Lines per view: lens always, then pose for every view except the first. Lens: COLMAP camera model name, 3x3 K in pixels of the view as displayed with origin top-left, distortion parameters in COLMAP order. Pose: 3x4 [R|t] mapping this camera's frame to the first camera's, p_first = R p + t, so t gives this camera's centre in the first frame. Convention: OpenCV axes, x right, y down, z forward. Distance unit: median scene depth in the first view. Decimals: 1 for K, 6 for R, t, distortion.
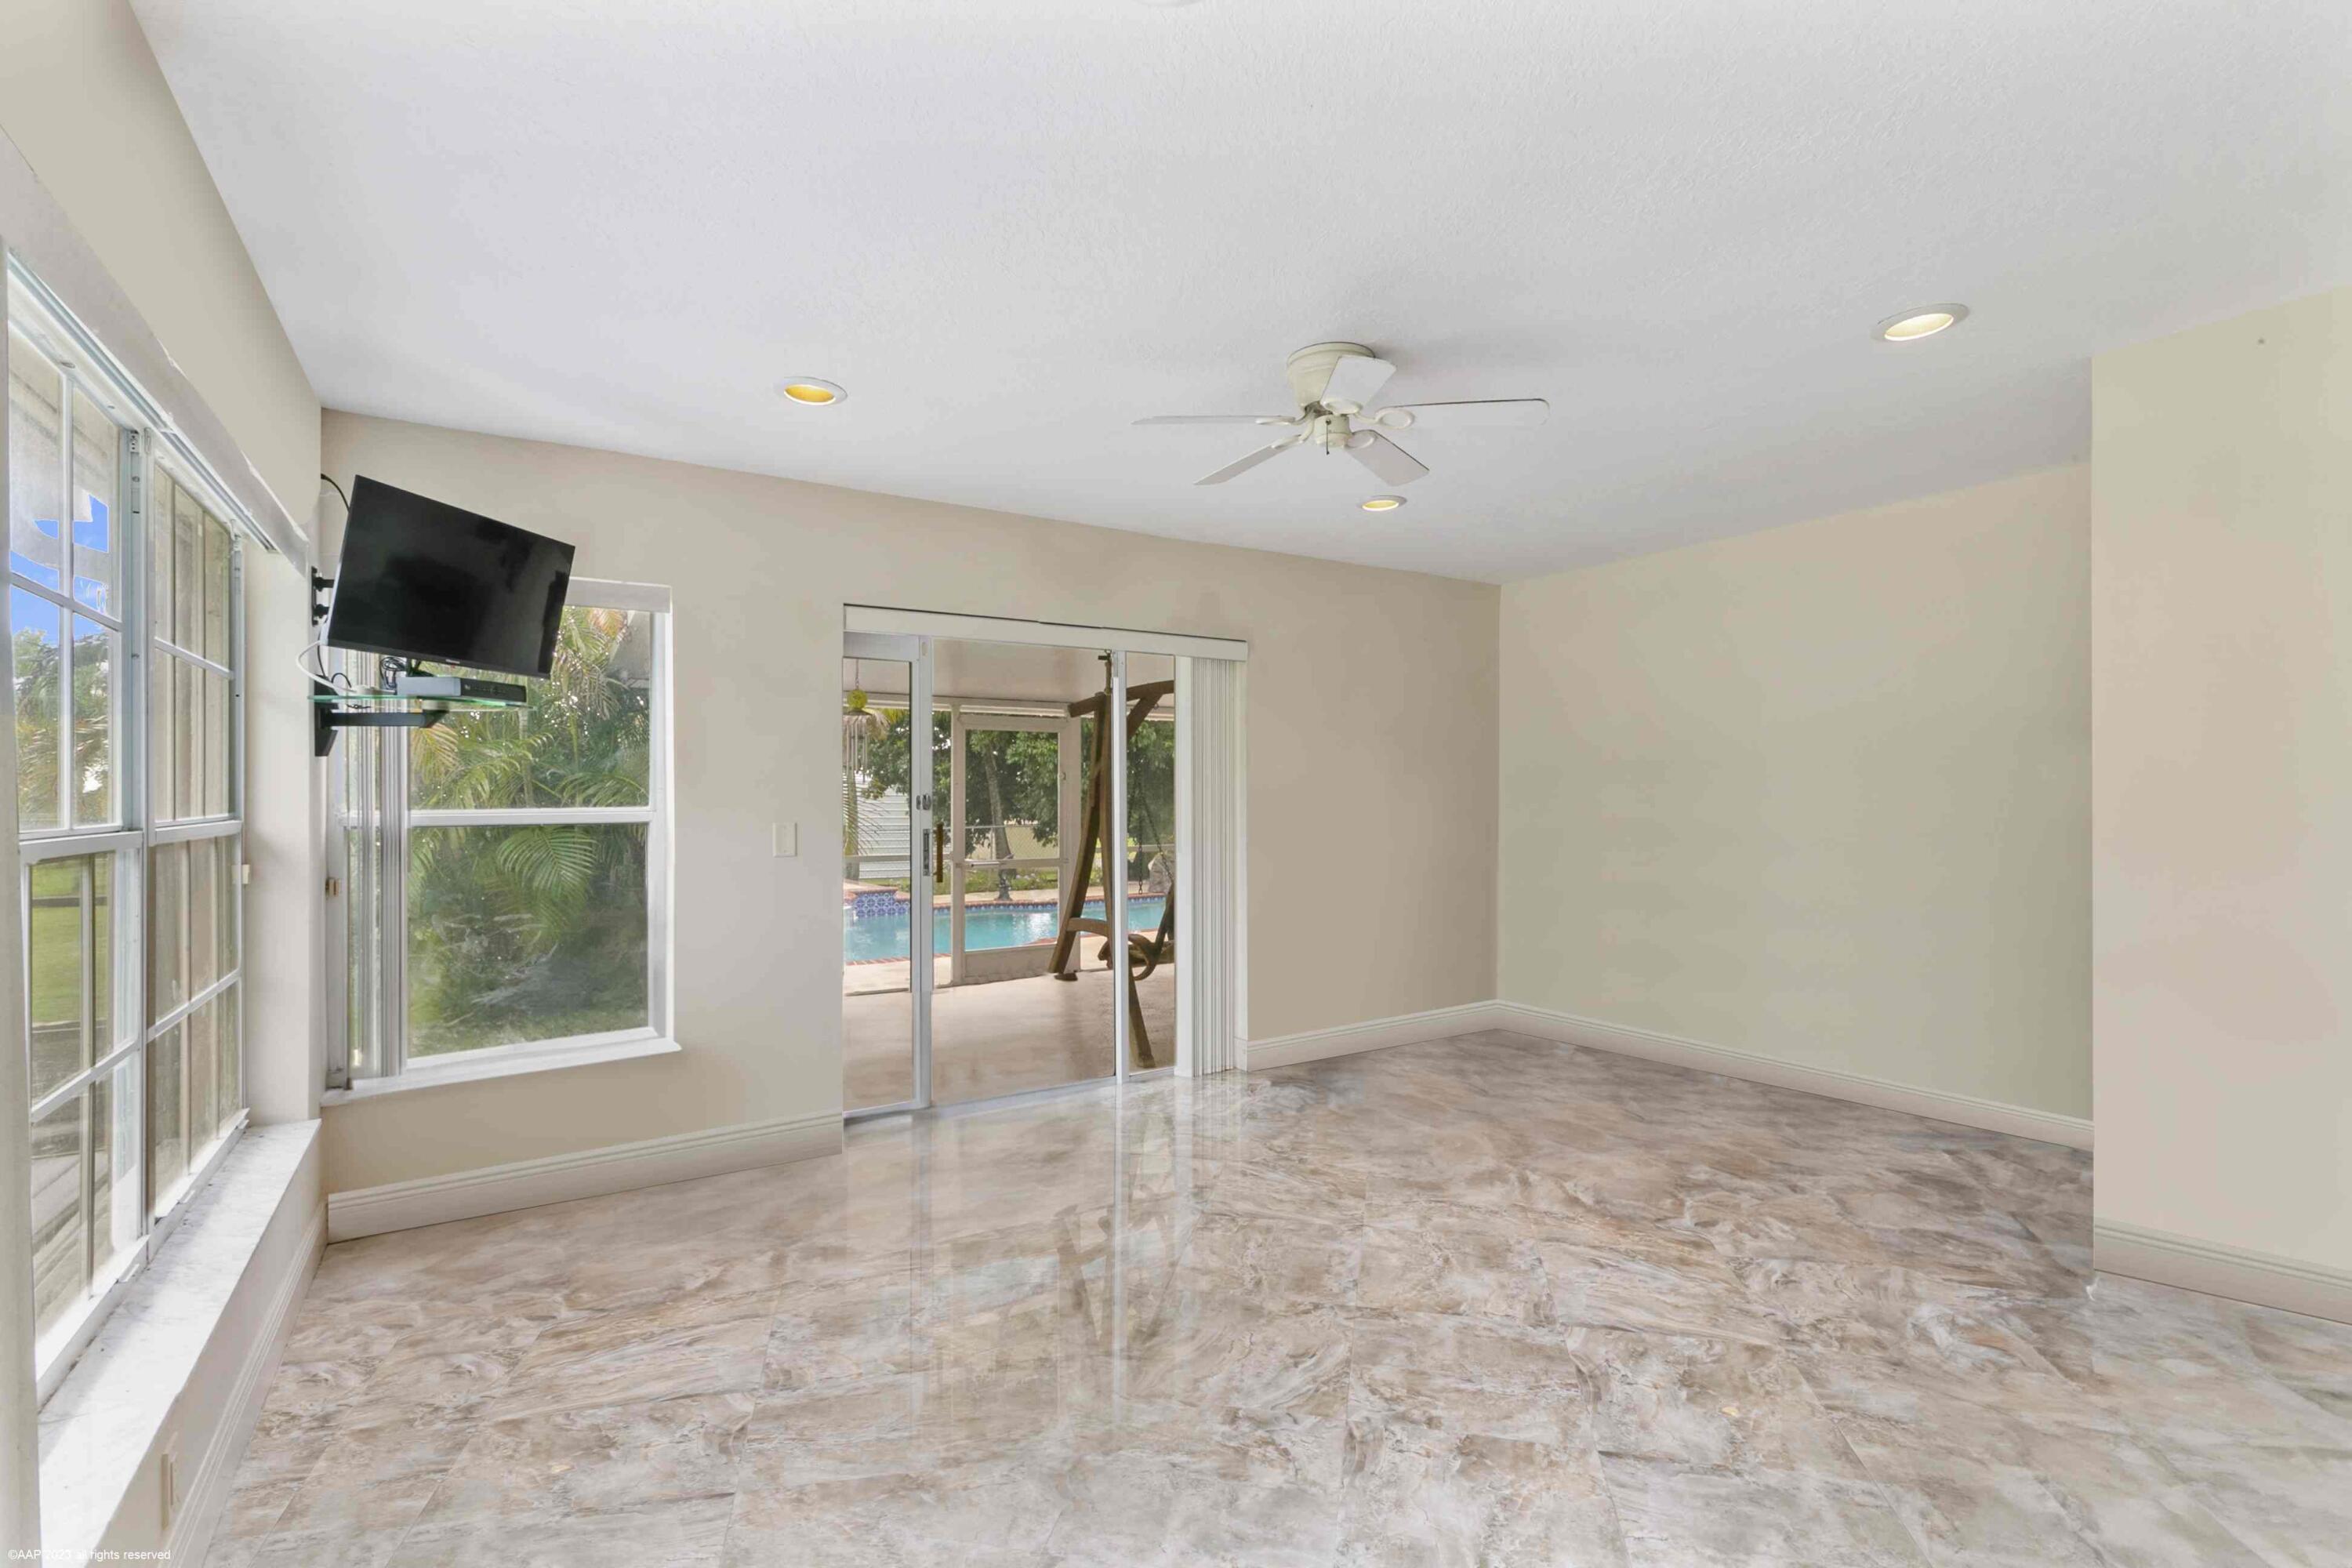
lens RADIAL K [[1056.4, 0, 1186.5], [0, 1056.4, 797.5], [0, 0, 1]] dist [0.002638, -0.000314]
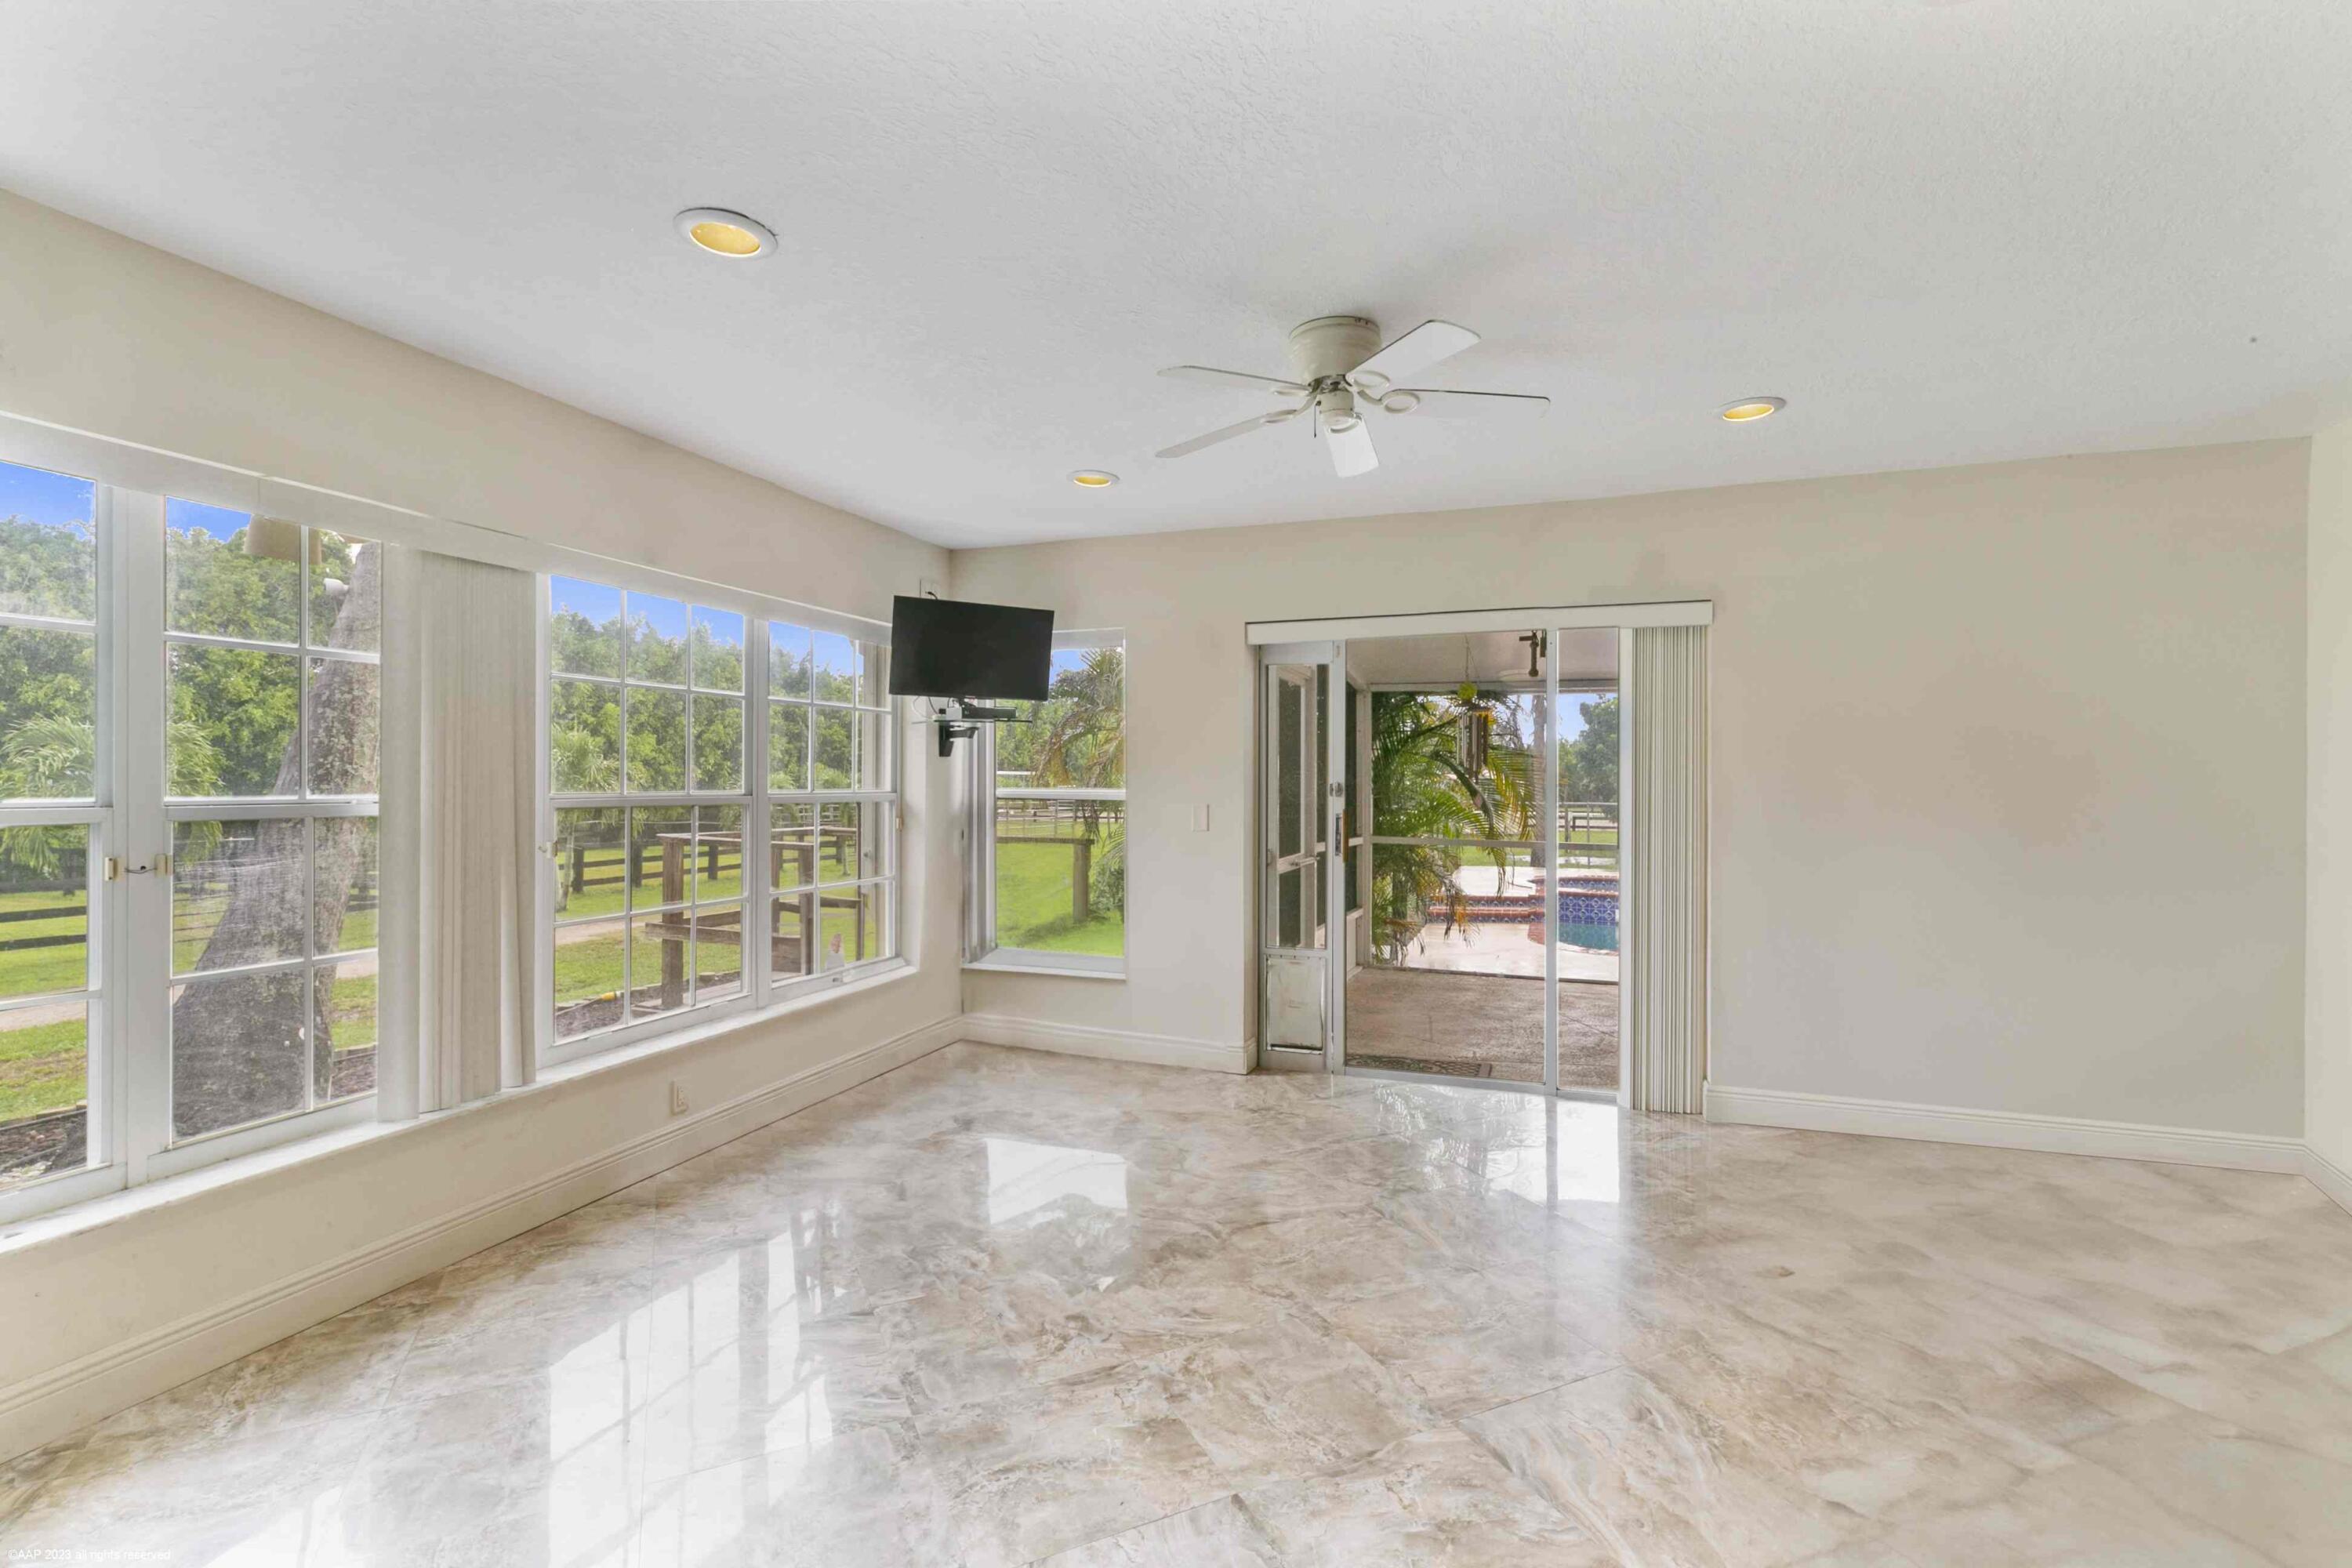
lens RADIAL K [[1056.4, 0, 1178.0], [0, 1056.4, 775.3], [0, 0, 1]] dist [0.002638, -0.000314]
pose [[0.607508, 0.003236, -0.794307, 0.891670], [-0.010066, 0.999943, -0.003625, -0.007430], [0.794250, 0.010198, 0.607505, 0.317479]]
